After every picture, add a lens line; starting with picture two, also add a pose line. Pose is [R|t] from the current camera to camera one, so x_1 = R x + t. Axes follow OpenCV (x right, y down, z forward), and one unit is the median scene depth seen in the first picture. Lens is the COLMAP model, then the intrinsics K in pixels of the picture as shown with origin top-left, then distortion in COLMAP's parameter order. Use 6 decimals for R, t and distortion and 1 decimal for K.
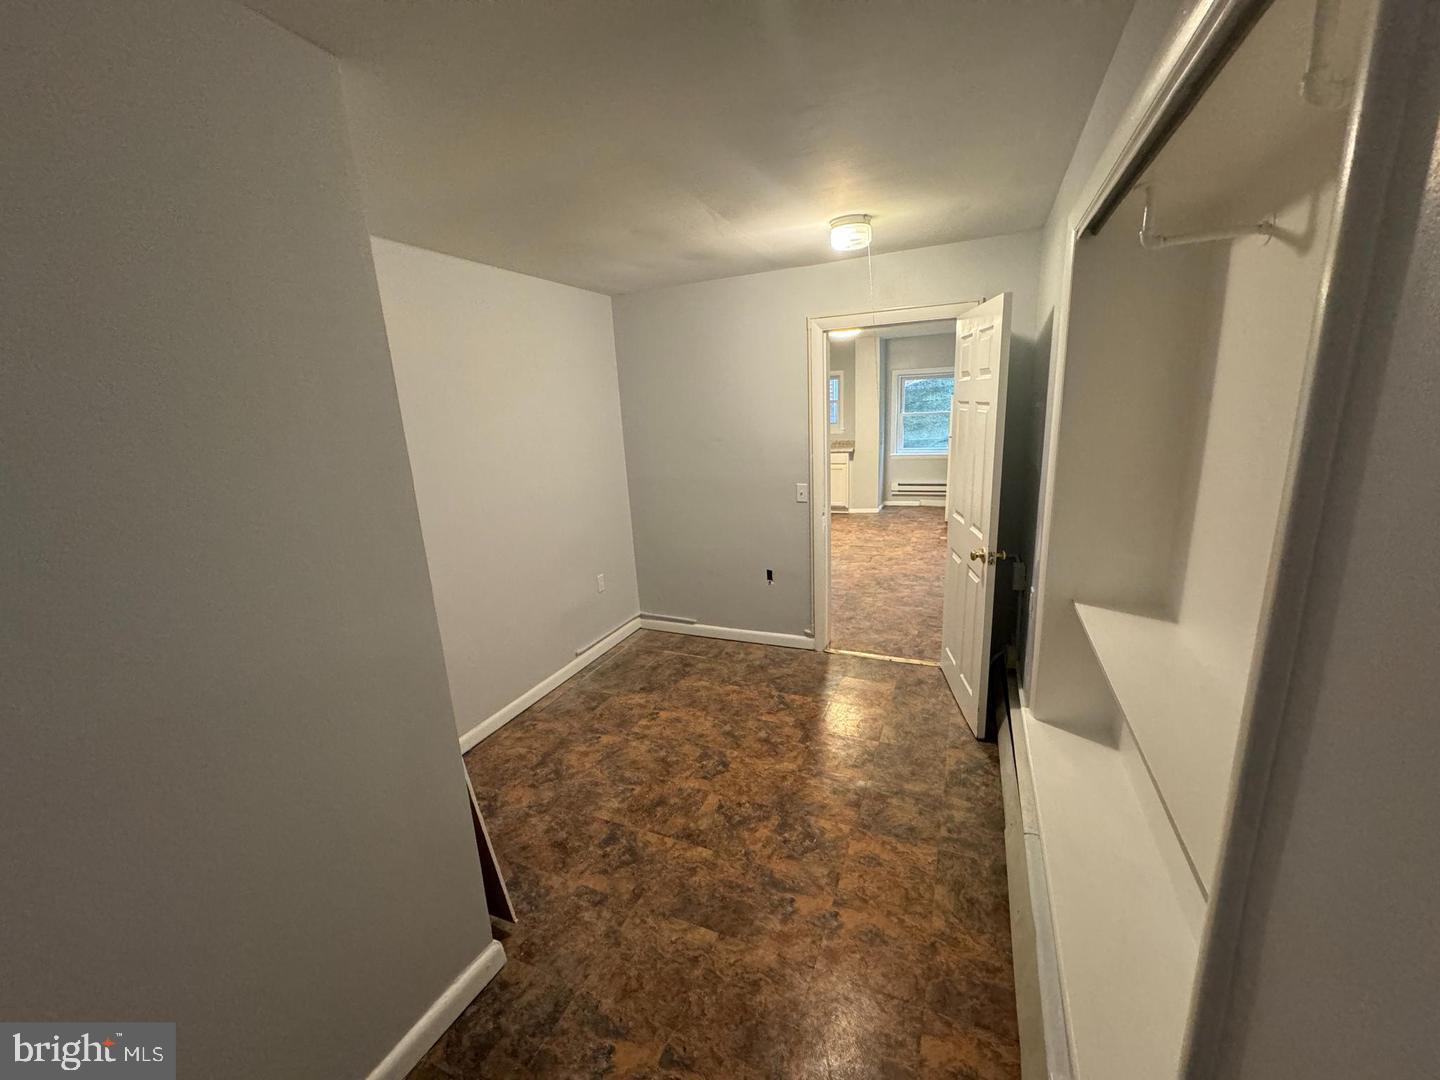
lens RADIAL K [[576.9, 0, 722.4], [0, 576.9, 538.2], [0, 0, 1]] dist [0.000667, -0.000032]
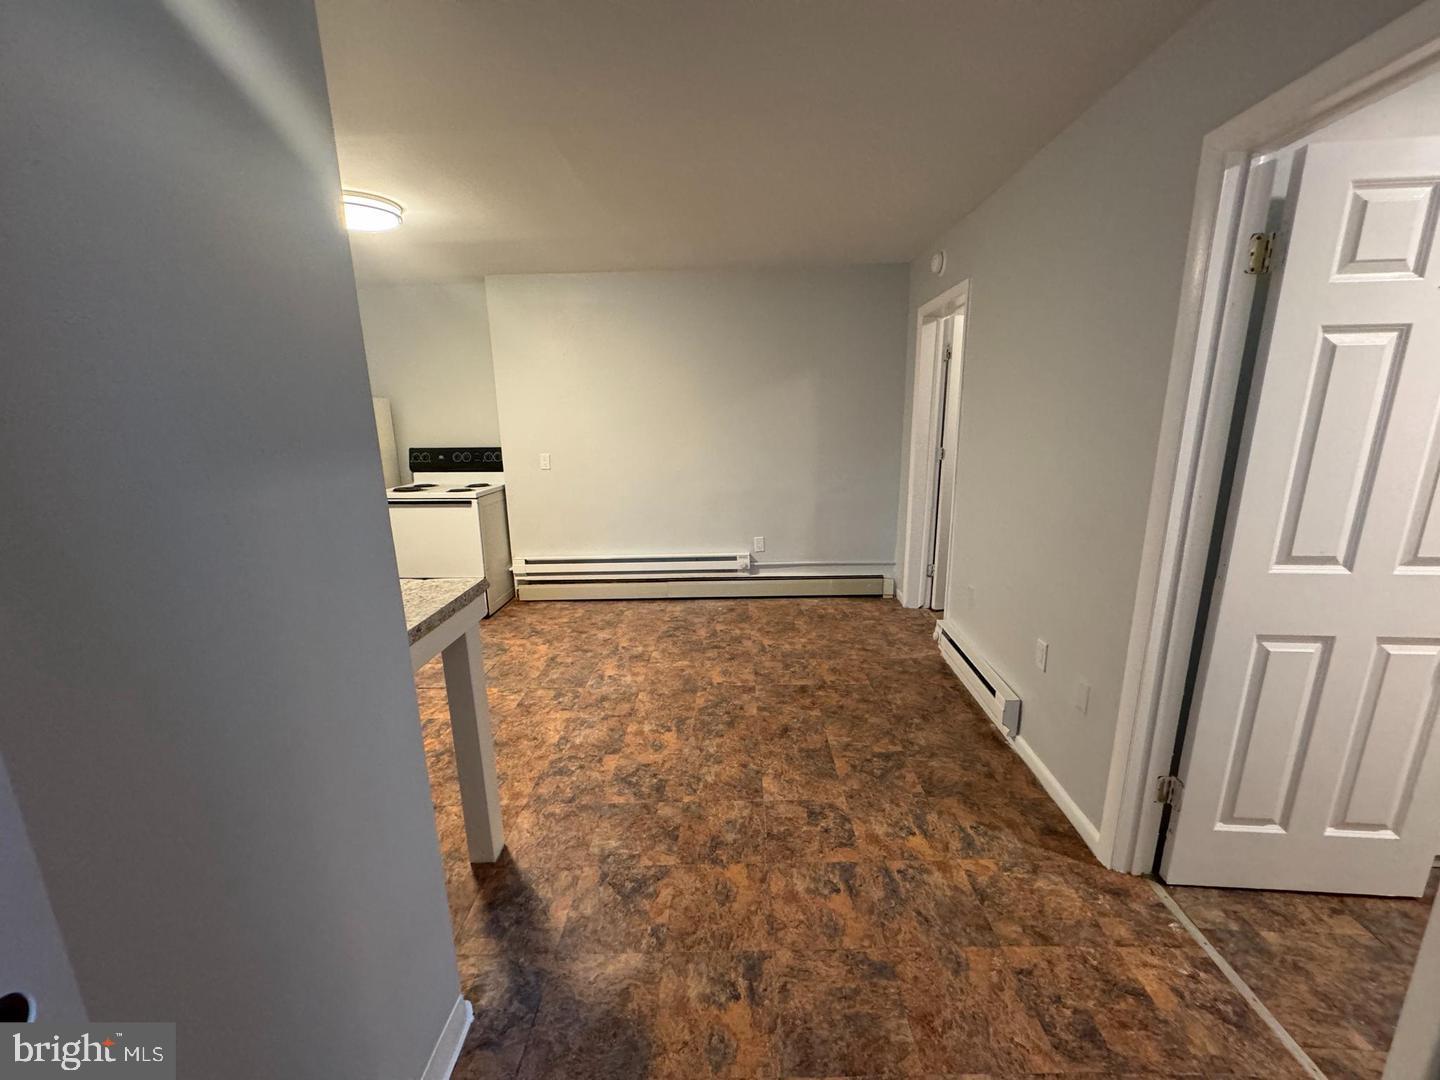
lens RADIAL K [[576.9, 0, 724.5], [0, 576.9, 541.8], [0, 0, 1]] dist [0.000667, -0.000032]
pose [[-0.380882, -0.149551, 0.912449, -0.342352], [0.249693, 0.933533, 0.257236, -0.213131], [-0.890271, 0.325808, -0.318224, 1.162432]]
